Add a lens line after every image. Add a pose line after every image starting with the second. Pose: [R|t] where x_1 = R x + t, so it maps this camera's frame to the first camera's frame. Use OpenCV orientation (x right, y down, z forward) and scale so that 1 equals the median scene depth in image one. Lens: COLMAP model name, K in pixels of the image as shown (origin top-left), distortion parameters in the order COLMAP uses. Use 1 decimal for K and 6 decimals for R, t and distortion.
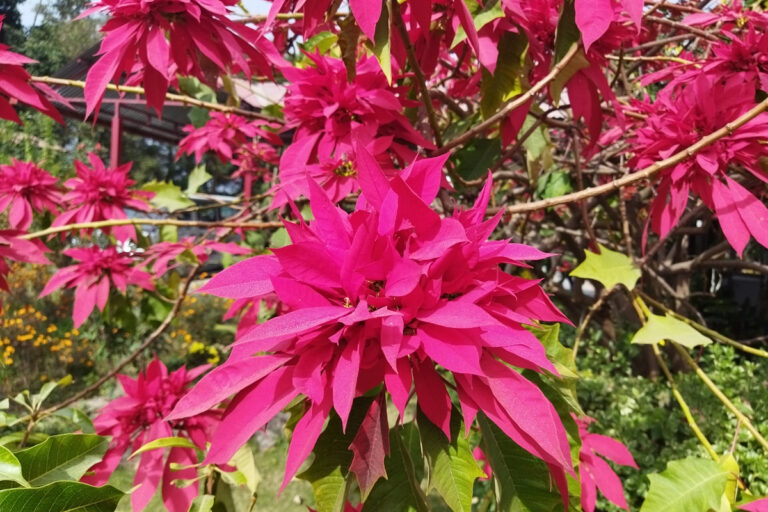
lens RADIAL K [[609.5, 0, 384.0], [0, 609.5, 256.0], [0, 0, 1]] dist [-0.002104, 0.001128]
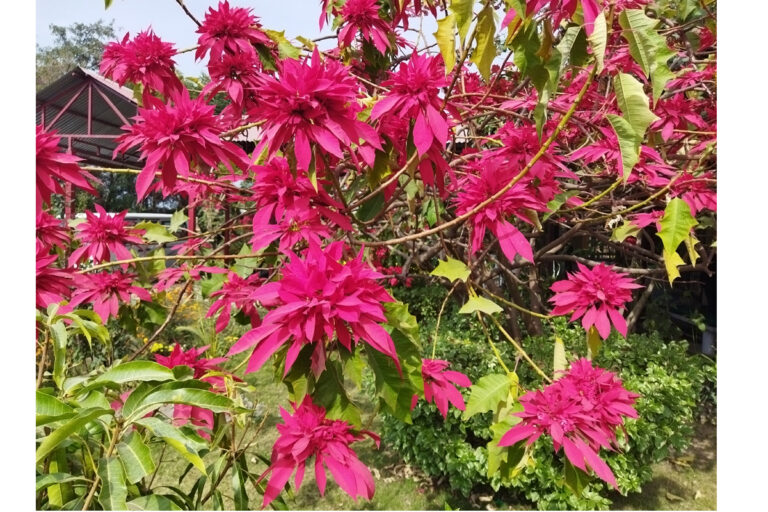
lens RADIAL K [[609.5, 0, 384.0], [0, 609.5, 256.0], [0, 0, 1]] dist [-0.002104, 0.001128]
pose [[0.990532, -0.048872, 0.128285, -0.058369], [0.048274, 0.998804, 0.007766, -0.100313], [-0.128511, -0.001499, 0.991707, -1.445561]]
